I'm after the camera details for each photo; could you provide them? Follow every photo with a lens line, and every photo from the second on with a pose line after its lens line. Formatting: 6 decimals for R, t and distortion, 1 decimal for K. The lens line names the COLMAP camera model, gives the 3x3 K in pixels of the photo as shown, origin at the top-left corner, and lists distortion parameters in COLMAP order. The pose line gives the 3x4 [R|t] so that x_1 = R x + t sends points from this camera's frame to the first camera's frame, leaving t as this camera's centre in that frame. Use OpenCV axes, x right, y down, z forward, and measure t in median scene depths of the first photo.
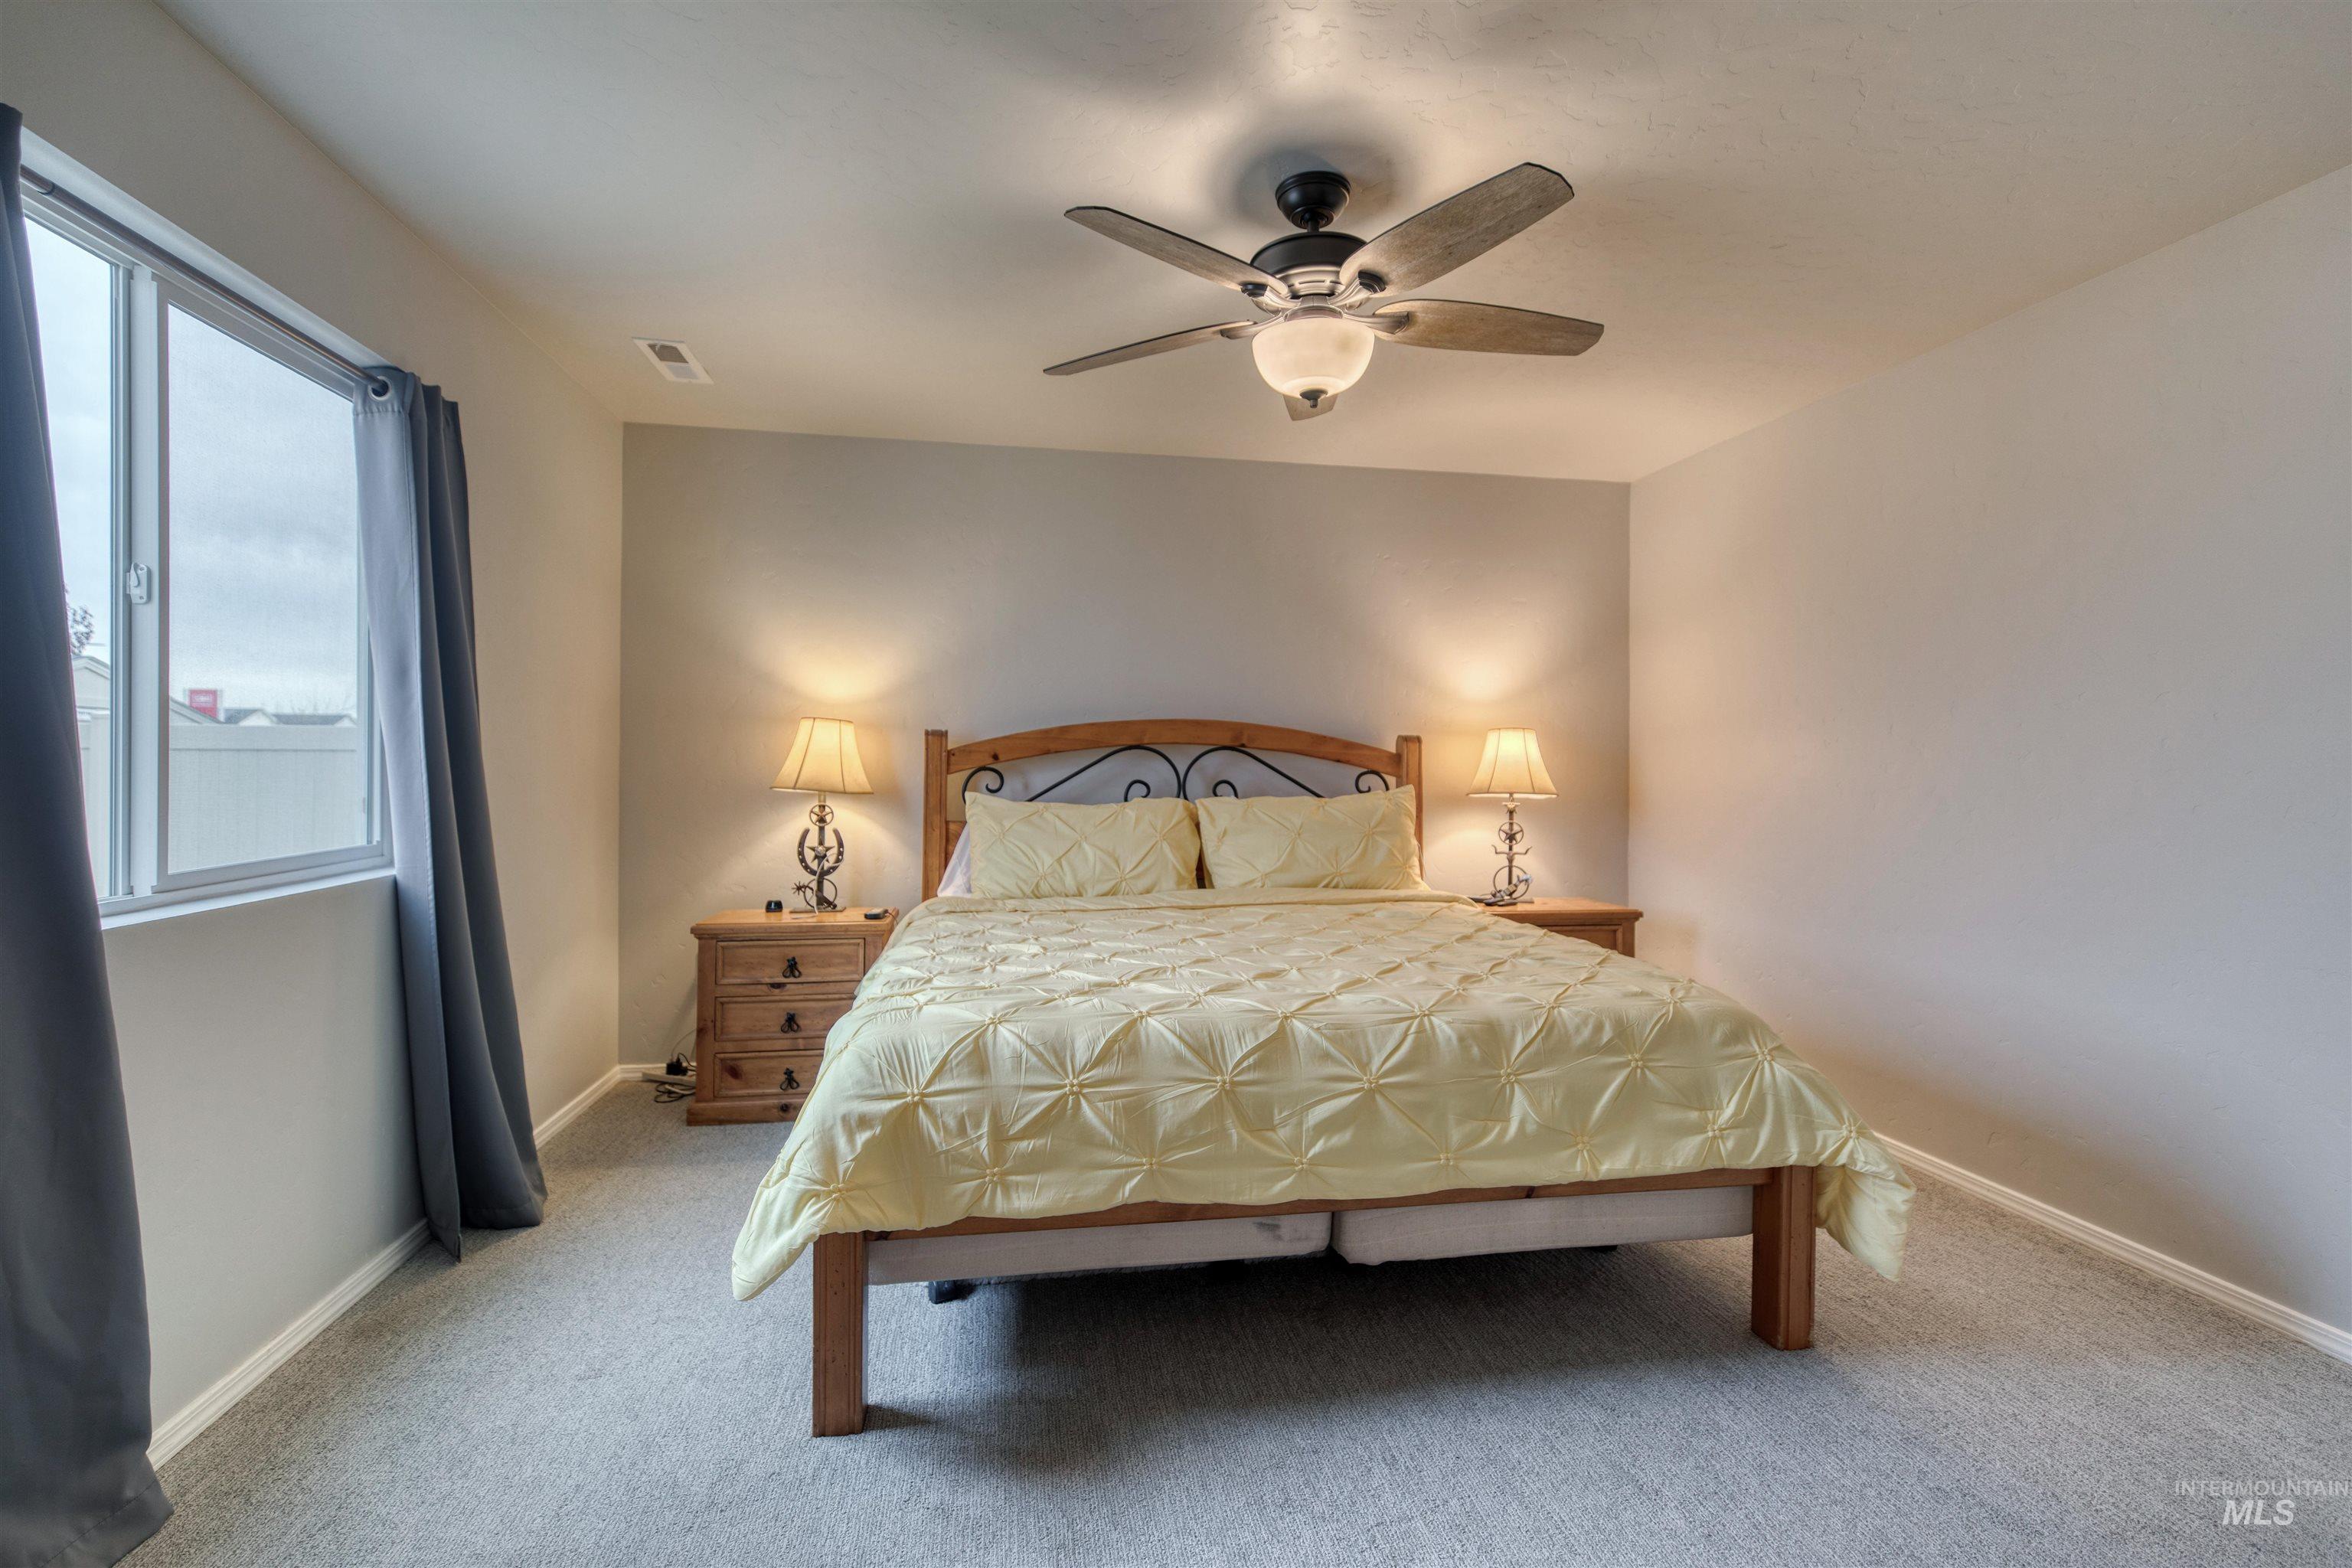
lens RADIAL K [[1043.6, 0, 1183.2], [0, 1043.6, 767.1], [0, 0, 1]] dist [0.004918, -0.000385]
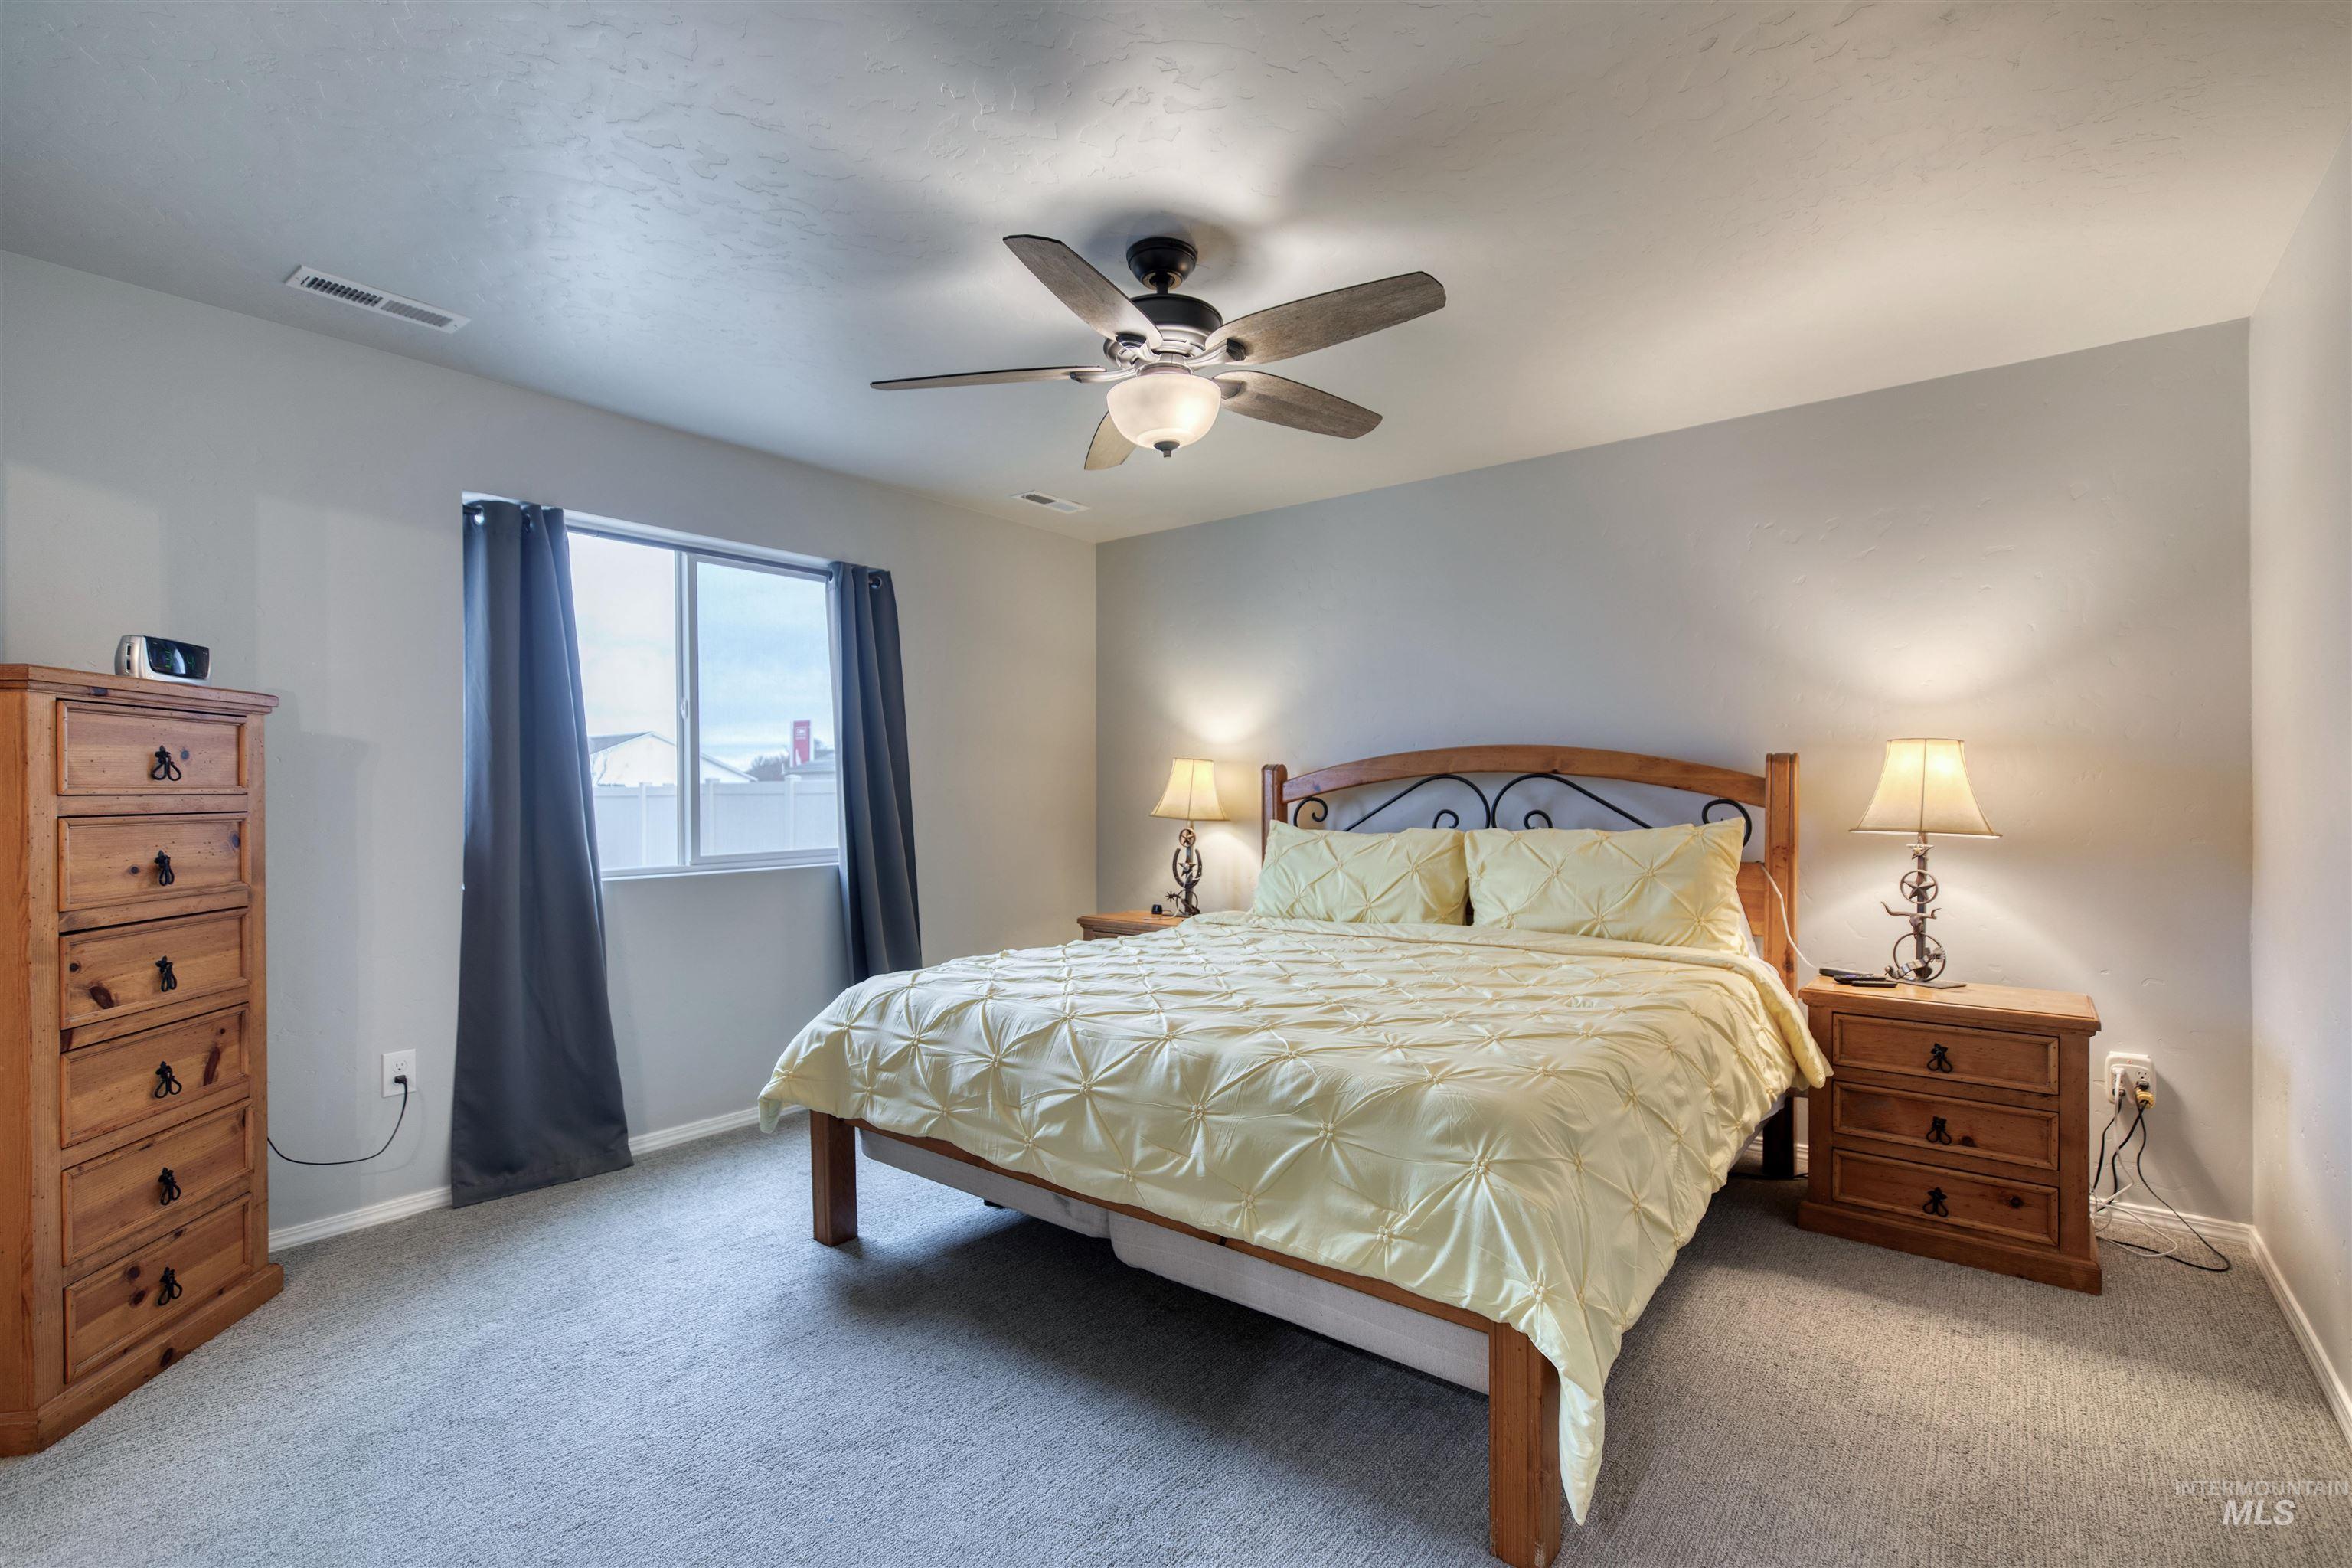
lens RADIAL K [[1043.6, 0, 1196.6], [0, 1043.6, 798.5], [0, 0, 1]] dist [0.004918, -0.000385]
pose [[0.680875, -0.004743, -0.732384, 0.554039], [0.005914, 0.999982, -0.000978, 0.001381], [0.732375, -0.003665, 0.680891, 0.180285]]
